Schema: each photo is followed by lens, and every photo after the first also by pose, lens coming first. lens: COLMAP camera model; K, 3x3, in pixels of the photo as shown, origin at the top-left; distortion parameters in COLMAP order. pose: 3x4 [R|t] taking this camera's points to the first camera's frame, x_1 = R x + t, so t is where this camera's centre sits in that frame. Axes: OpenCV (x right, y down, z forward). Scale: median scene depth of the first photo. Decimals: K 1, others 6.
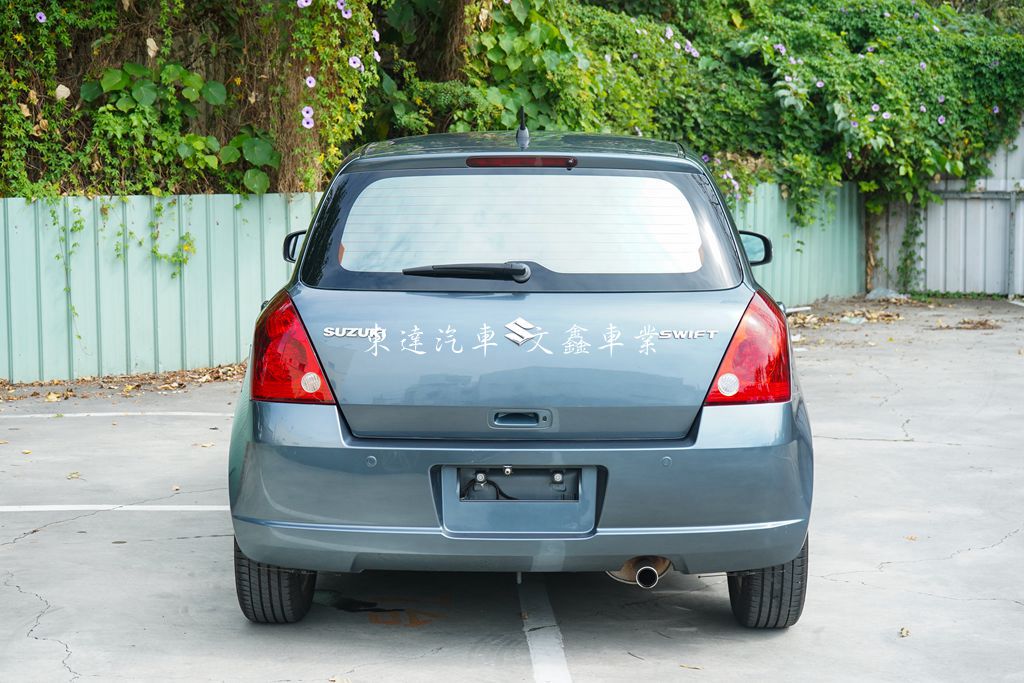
lens RADIAL K [[1722.0, 0, 504.3], [0, 1722.0, 333.2], [0, 0, 1]] dist [0.039455, 0.000000]
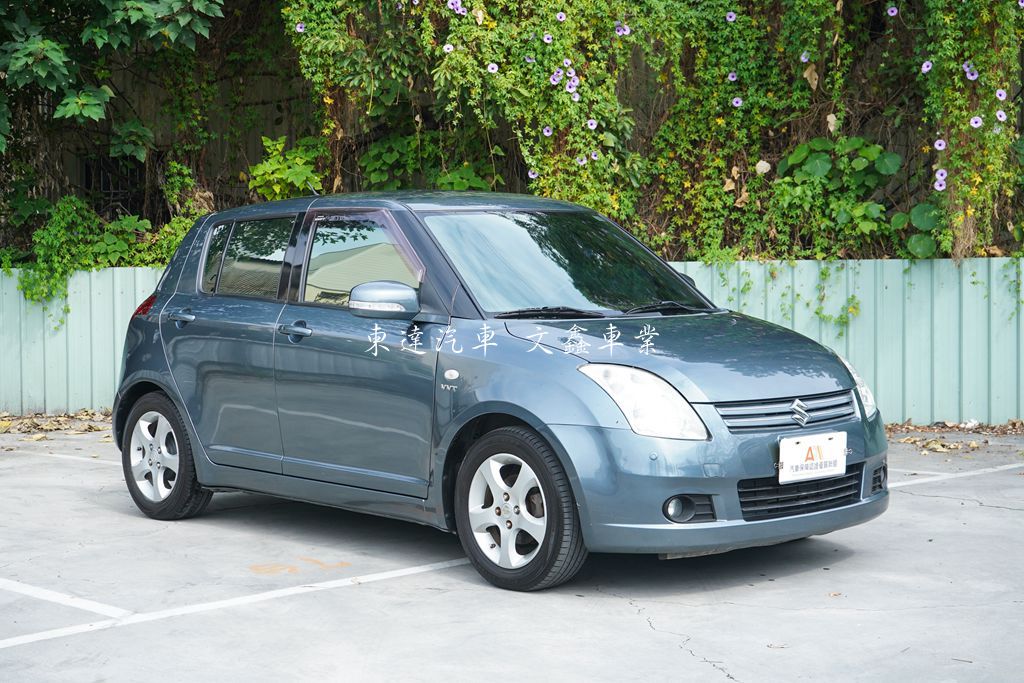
lens RADIAL K [[1750.1, 0, 514.7], [0, 1750.1, 346.3], [0, 0, 1]] dist [-0.009629, 0.000000]
pose [[0.687799, 0.029414, -0.725305, 0.451415], [-0.066162, 0.997560, -0.022285, 0.010027], [0.722879, 0.063316, 0.688067, 0.122469]]
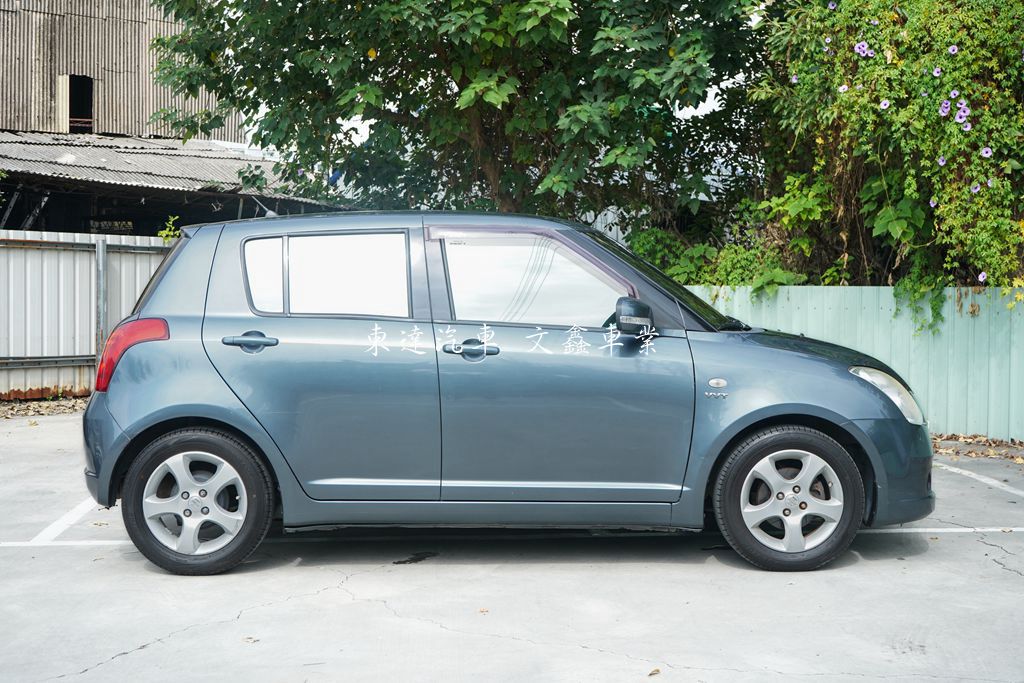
lens RADIAL K [[1403.3, 0, 513.9], [0, 1403.3, 348.2], [0, 0, 1]] dist [0.049711, 0.000000]
pose [[0.081867, 0.047589, -0.995506, 0.567456], [-0.108392, 0.993360, 0.038573, -0.032510], [0.990732, 0.104748, 0.086481, 0.528261]]
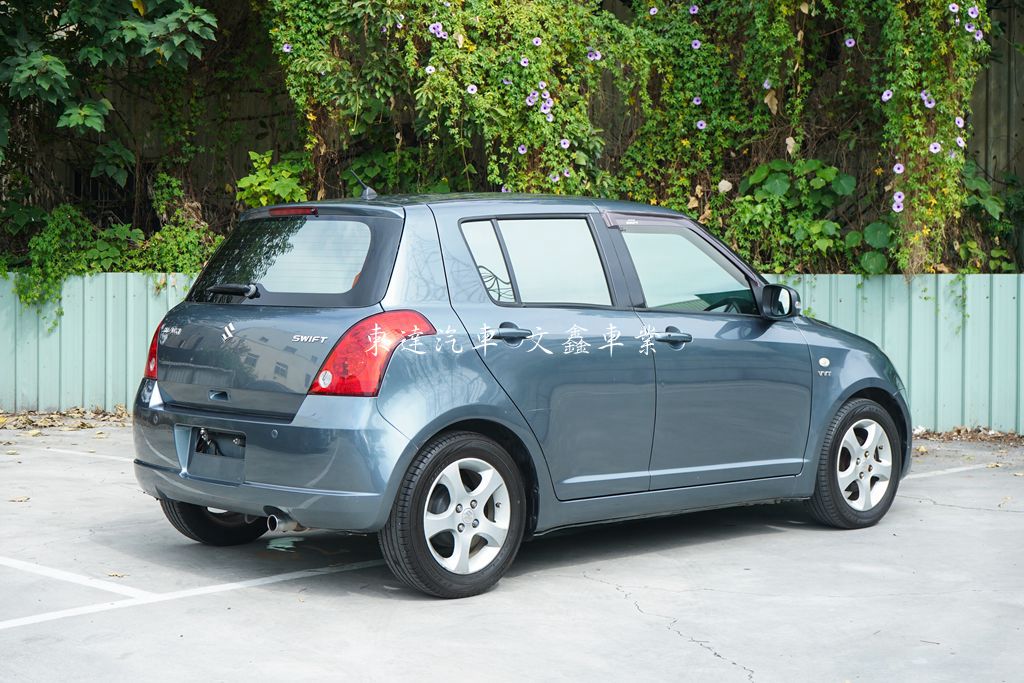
lens RADIAL K [[1686.8, 0, 500.7], [0, 1686.8, 324.6], [0, 0, 1]] dist [-0.021061, 0.000000]
pose [[0.701310, 0.024826, -0.712424, 0.455598], [-0.077925, 0.996074, -0.041999, 0.013578], [0.708584, 0.084969, 0.700492, 0.099627]]
